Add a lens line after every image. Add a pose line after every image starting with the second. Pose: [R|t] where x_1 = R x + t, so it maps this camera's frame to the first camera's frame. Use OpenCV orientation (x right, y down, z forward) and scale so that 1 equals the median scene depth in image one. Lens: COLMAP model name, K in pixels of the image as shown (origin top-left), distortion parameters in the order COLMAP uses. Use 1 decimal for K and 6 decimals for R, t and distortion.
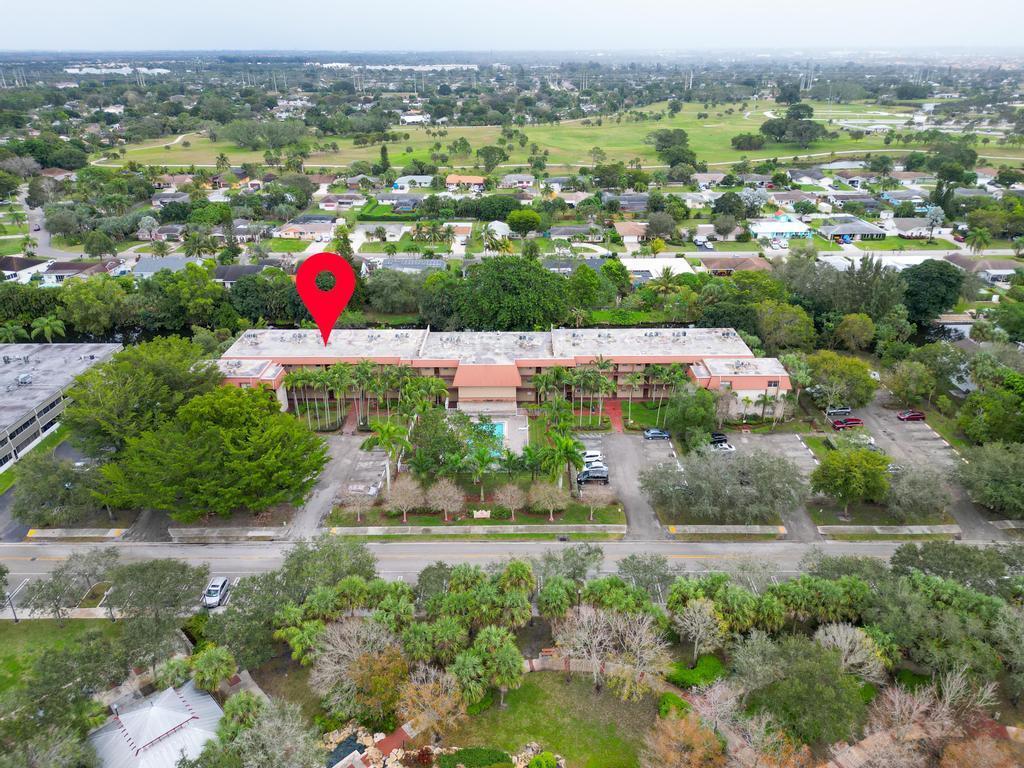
lens RADIAL K [[714.1, 0, 512.0], [0, 714.1, 384.0], [0, 0, 1]] dist [0.004714, -0.001499]
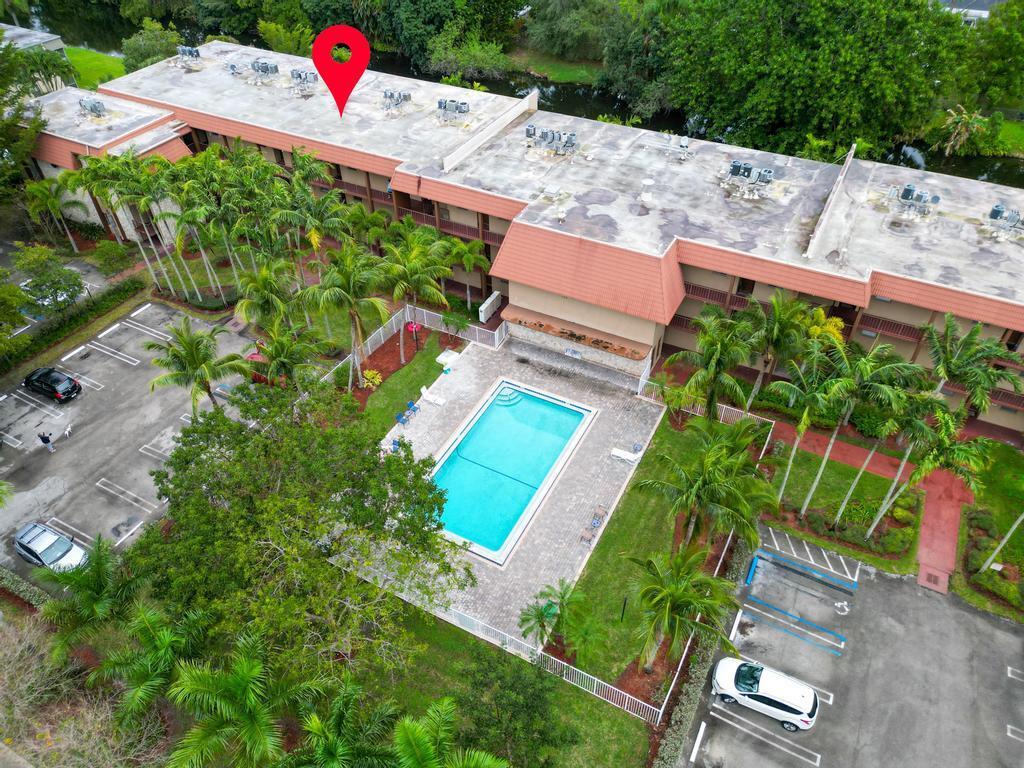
lens RADIAL K [[714.1, 0, 512.0], [0, 714.1, 384.0], [0, 0, 1]] dist [0.004714, -0.001499]
pose [[0.885520, 0.303568, -0.351710, 0.068649], [-0.180634, 0.922412, 0.341360, -0.067451], [0.428048, -0.238751, 0.871650, 0.627334]]
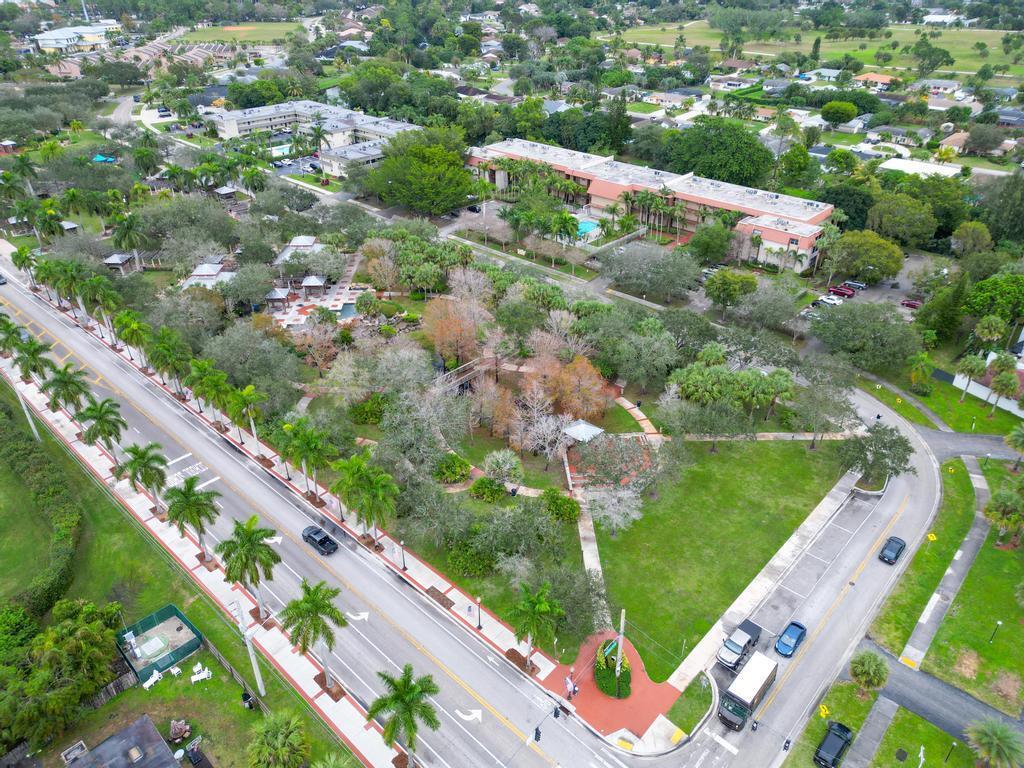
lens RADIAL K [[714.1, 0, 512.0], [0, 714.1, 384.0], [0, 0, 1]] dist [0.004714, -0.001499]
pose [[0.732428, 0.354167, -0.581477, 0.715476], [-0.282090, 0.935155, 0.214266, 0.090002], [0.619657, 0.007094, 0.784841, -0.187513]]
